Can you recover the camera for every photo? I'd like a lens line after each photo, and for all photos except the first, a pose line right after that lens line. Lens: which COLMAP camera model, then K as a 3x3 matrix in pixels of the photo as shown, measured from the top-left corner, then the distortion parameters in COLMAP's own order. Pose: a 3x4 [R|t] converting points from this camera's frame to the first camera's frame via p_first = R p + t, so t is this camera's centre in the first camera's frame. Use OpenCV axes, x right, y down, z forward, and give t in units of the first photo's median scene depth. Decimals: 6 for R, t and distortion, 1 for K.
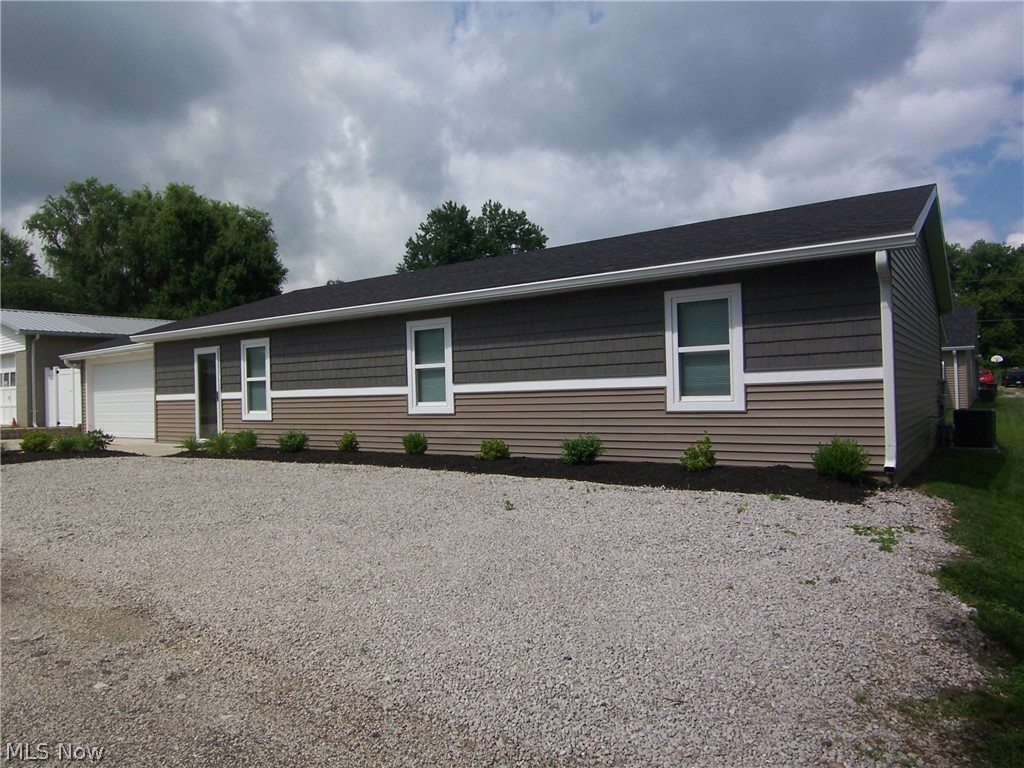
lens RADIAL K [[686.3, 0, 506.6], [0, 686.3, 385.3], [0, 0, 1]] dist [-0.009325, -0.044122]
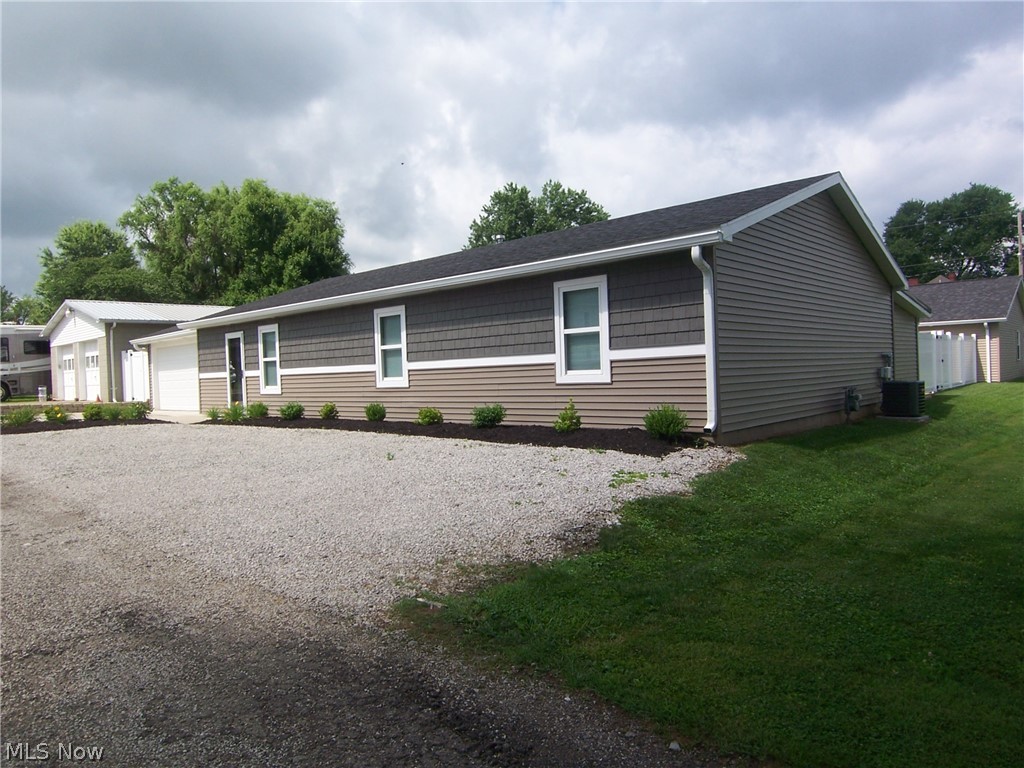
lens RADIAL K [[686.1, 0, 509.1], [0, 686.1, 382.7], [0, 0, 1]] dist [-0.003393, -0.057277]
pose [[0.992118, -0.005868, -0.125171, 0.186725], [0.009591, 0.999529, 0.029161, 0.000827], [0.124941, -0.030131, 0.991707, -0.116328]]
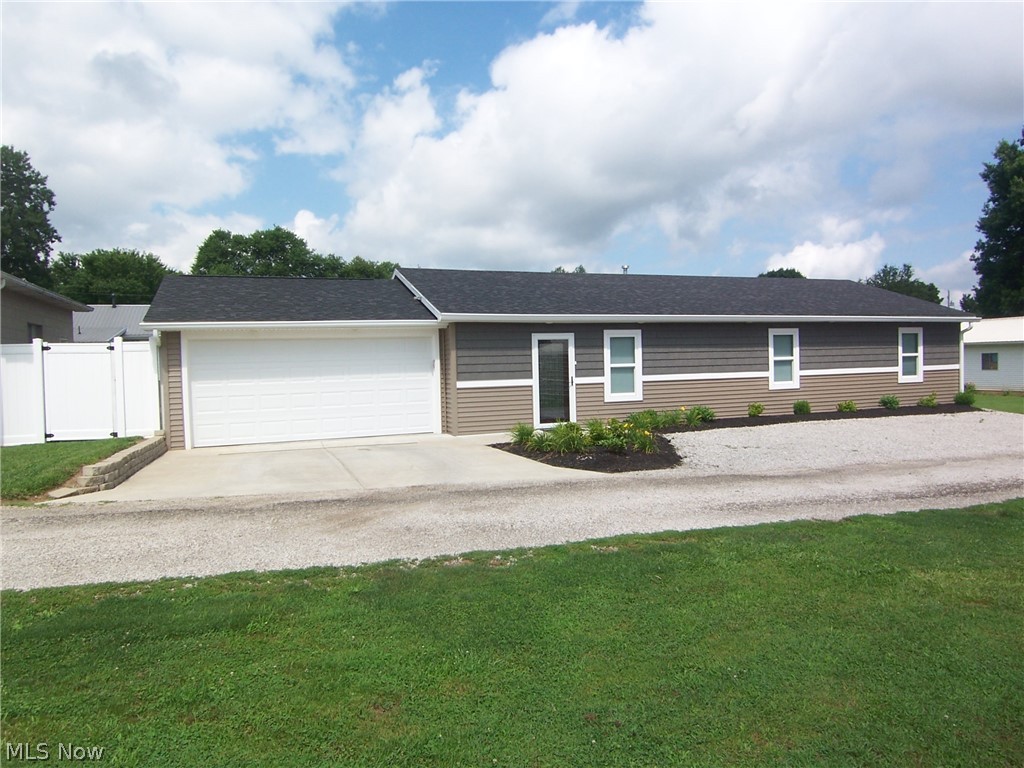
lens RADIAL K [[686.1, 0, 509.1], [0, 686.1, 382.7], [0, 0, 1]] dist [-0.003393, -0.057277]
pose [[0.553588, -0.010200, 0.832728, -1.388793], [0.002430, 0.999941, 0.010633, 0.007326], [-0.832787, -0.003863, 0.553580, 0.516061]]
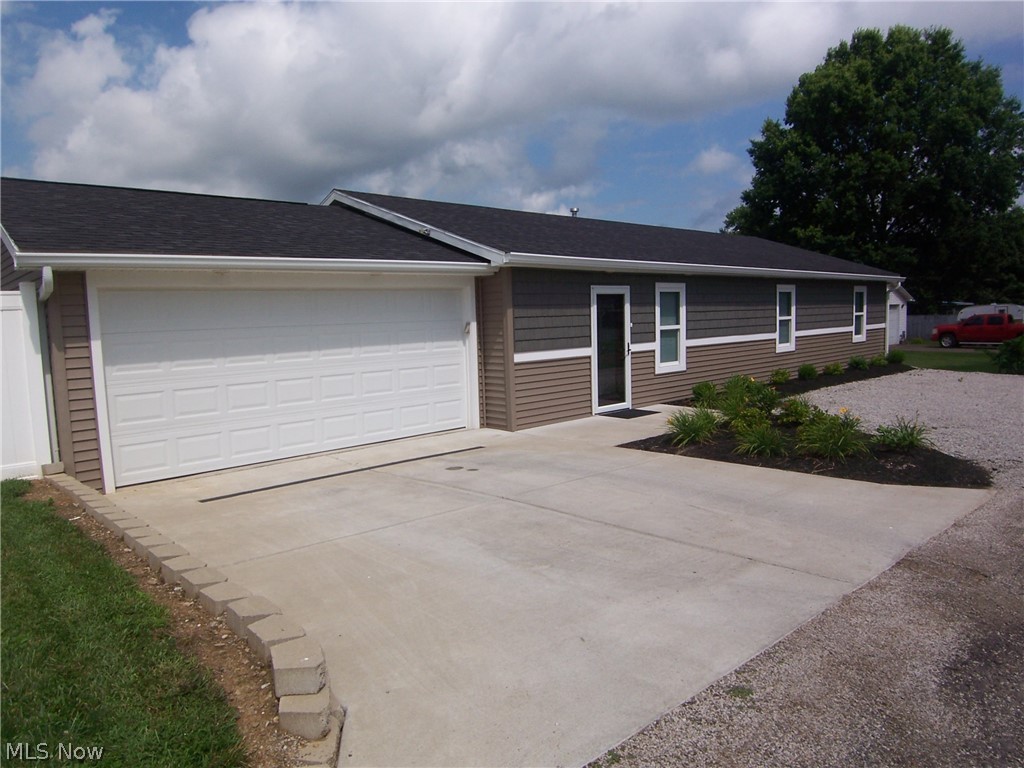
lens RADIAL K [[686.3, 0, 506.6], [0, 686.3, 385.3], [0, 0, 1]] dist [-0.009325, -0.044122]
pose [[0.200689, -0.077870, 0.976555, -1.279149], [0.015677, 0.996964, 0.076276, -0.005158], [-0.979530, 0.000002, 0.201300, 1.008183]]
